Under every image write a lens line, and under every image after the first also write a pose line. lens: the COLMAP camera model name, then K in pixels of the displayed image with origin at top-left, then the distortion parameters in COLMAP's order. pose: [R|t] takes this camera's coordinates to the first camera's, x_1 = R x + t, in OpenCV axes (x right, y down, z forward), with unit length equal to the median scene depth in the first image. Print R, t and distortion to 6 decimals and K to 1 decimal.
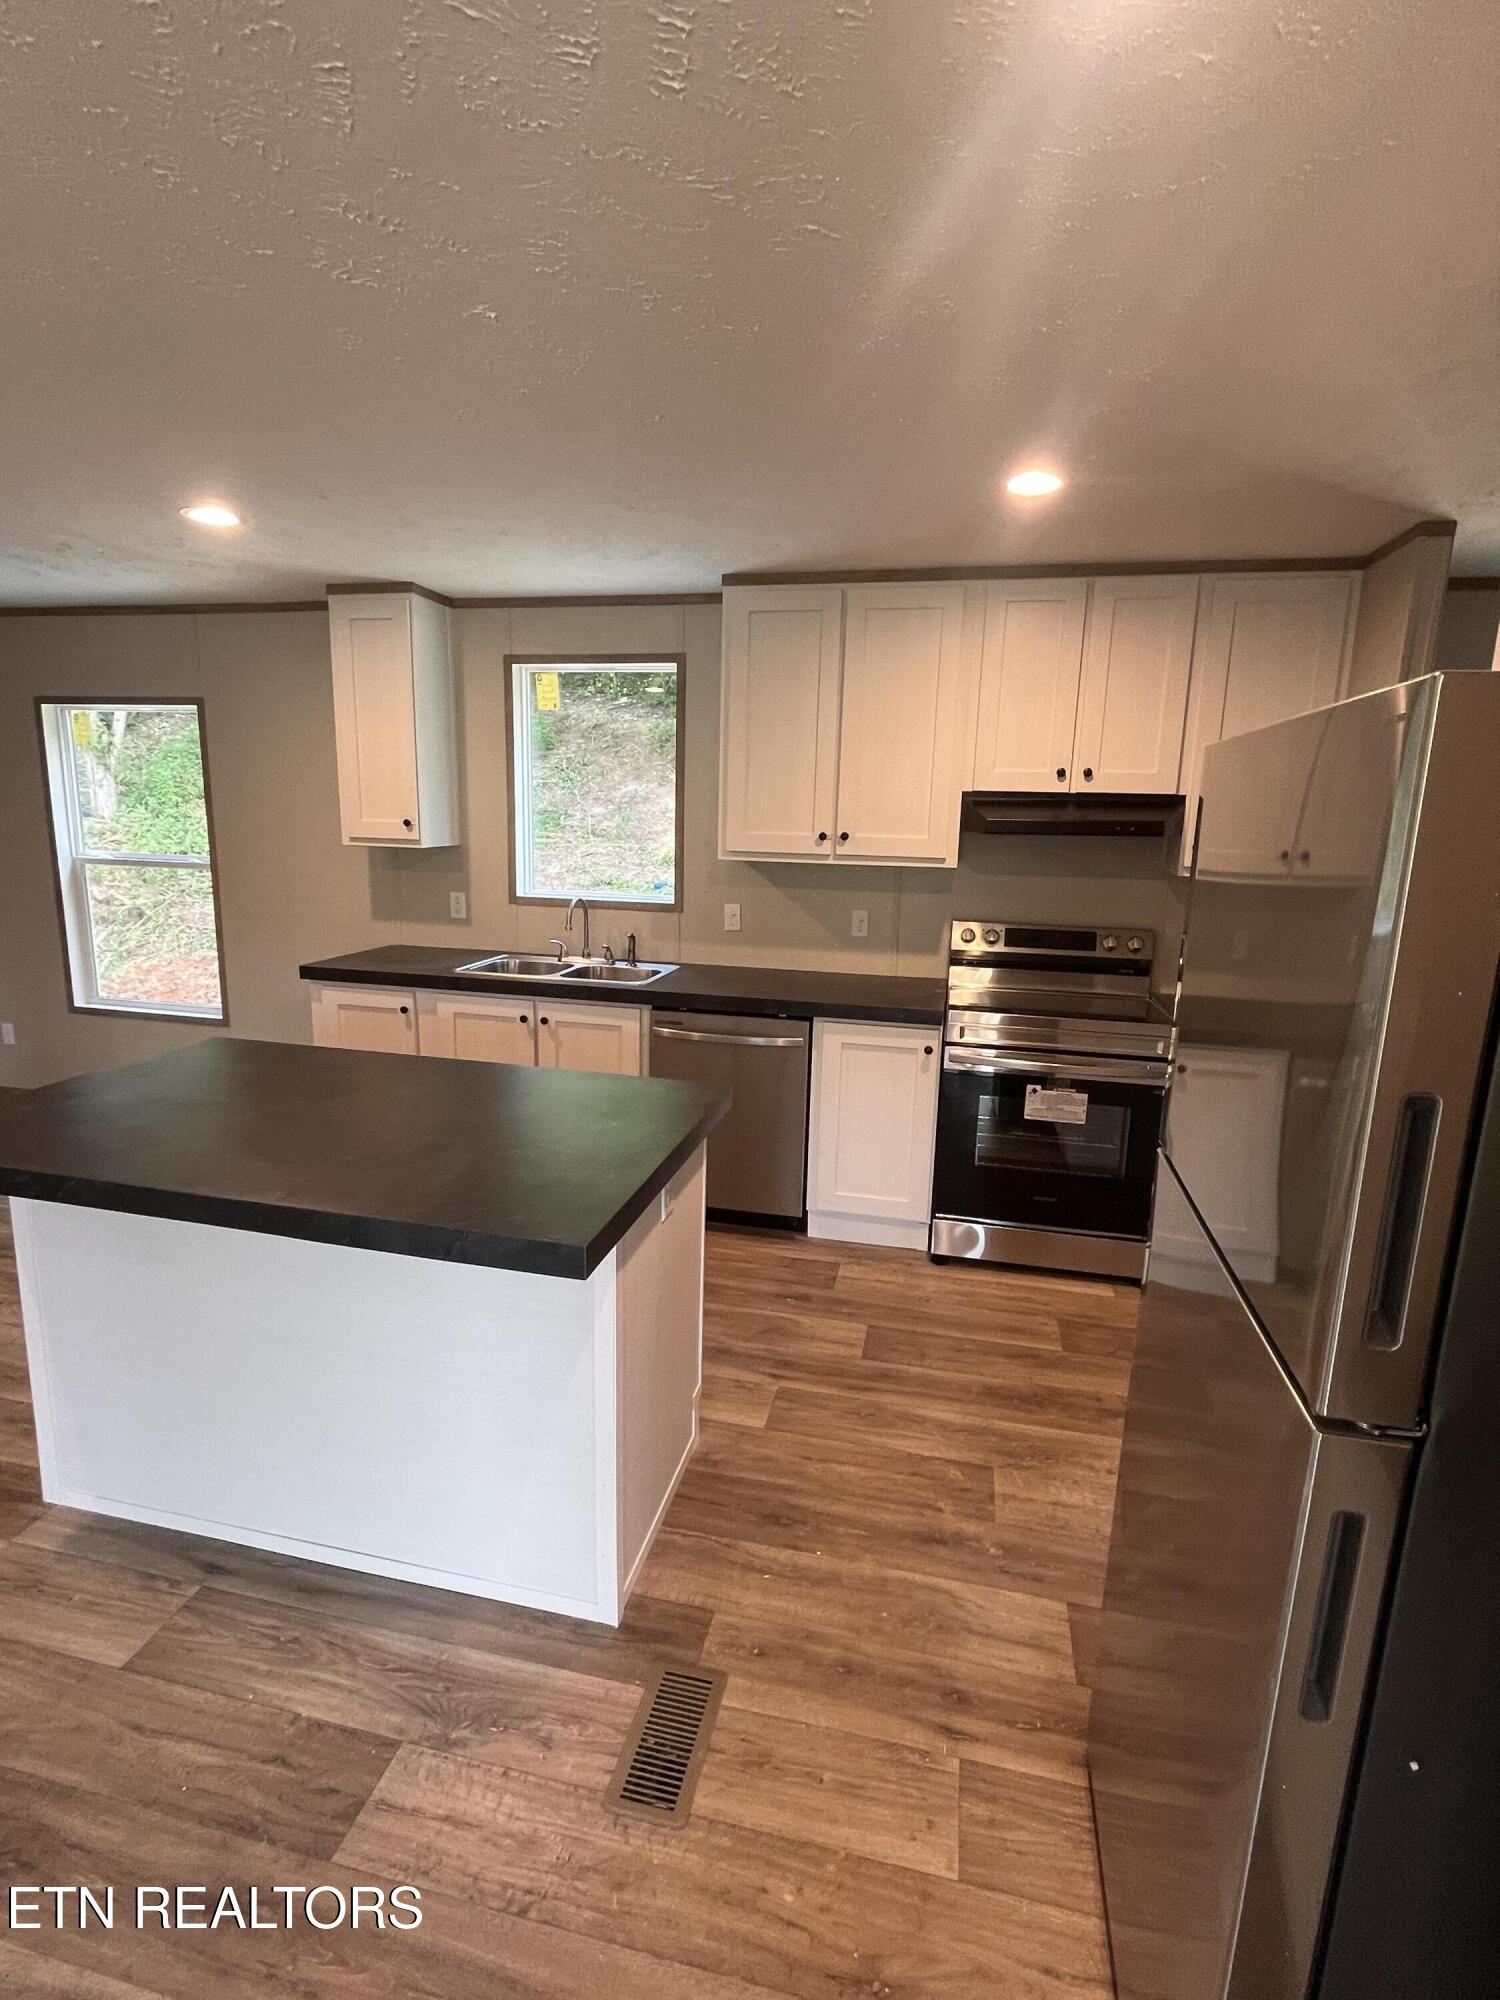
lens RADIAL K [[982.9, 0, 750.0], [0, 982.9, 1000.0], [0, 0, 1]] dist [0.007942, -0.001165]
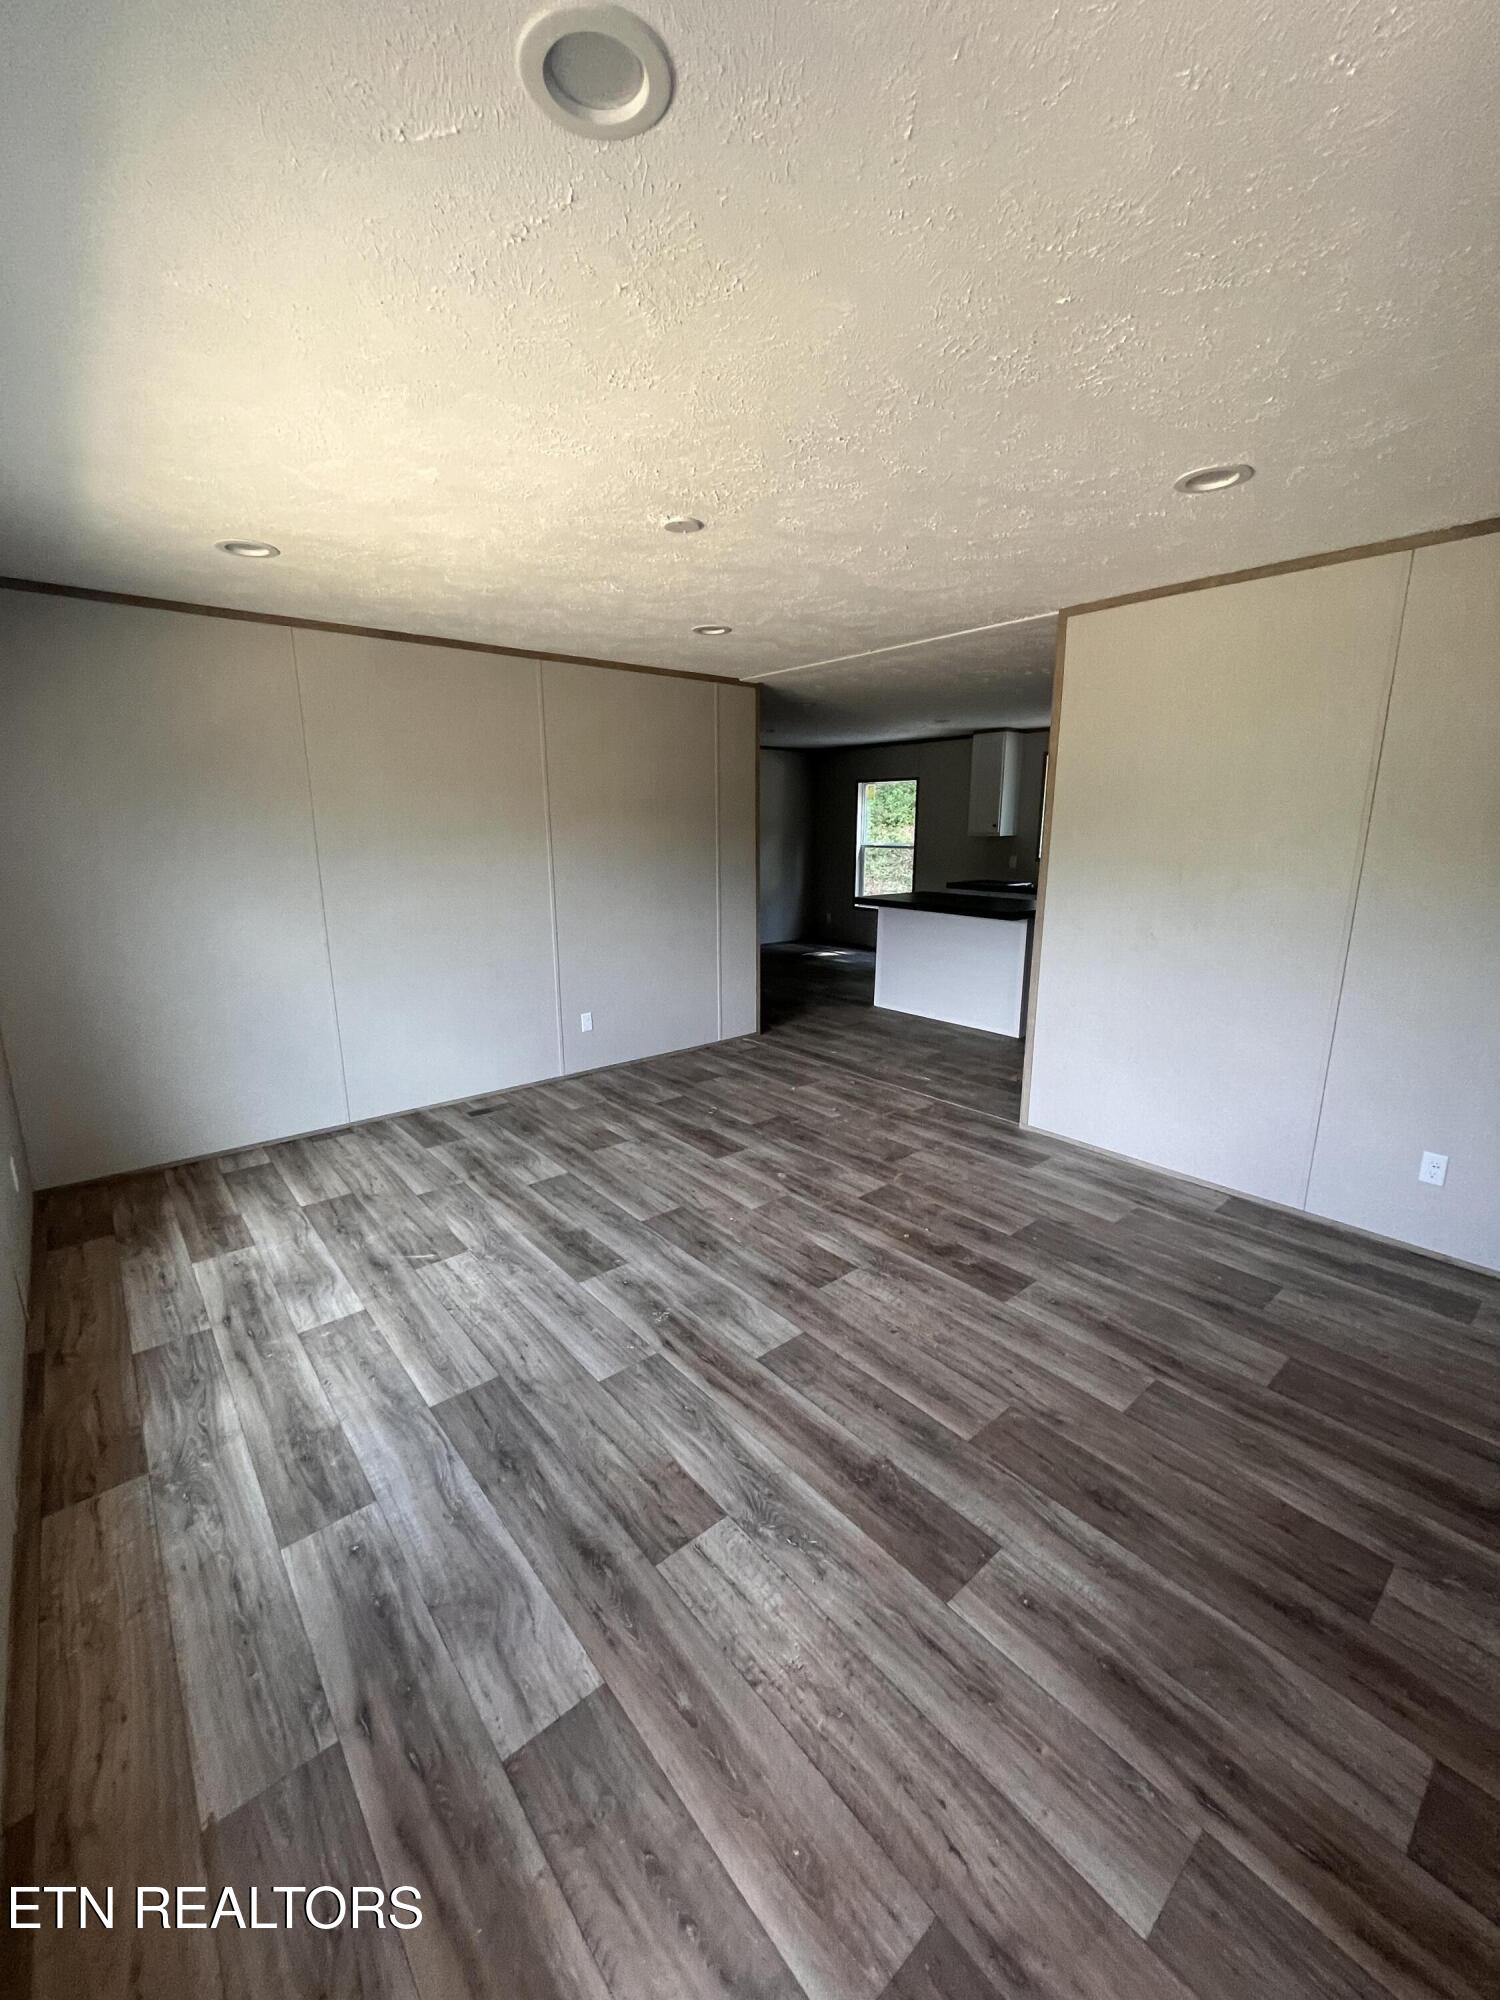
lens RADIAL K [[763.0, 0, 750.0], [0, 763.0, 1000.0], [0, 0, 1]] dist [-0.000088, -0.000042]
pose [[0.794162, 0.099293, -0.599539, 0.253169], [-0.087989, 0.994953, 0.048227, -0.023841], [0.601302, 0.014452, 0.798891, 0.158420]]
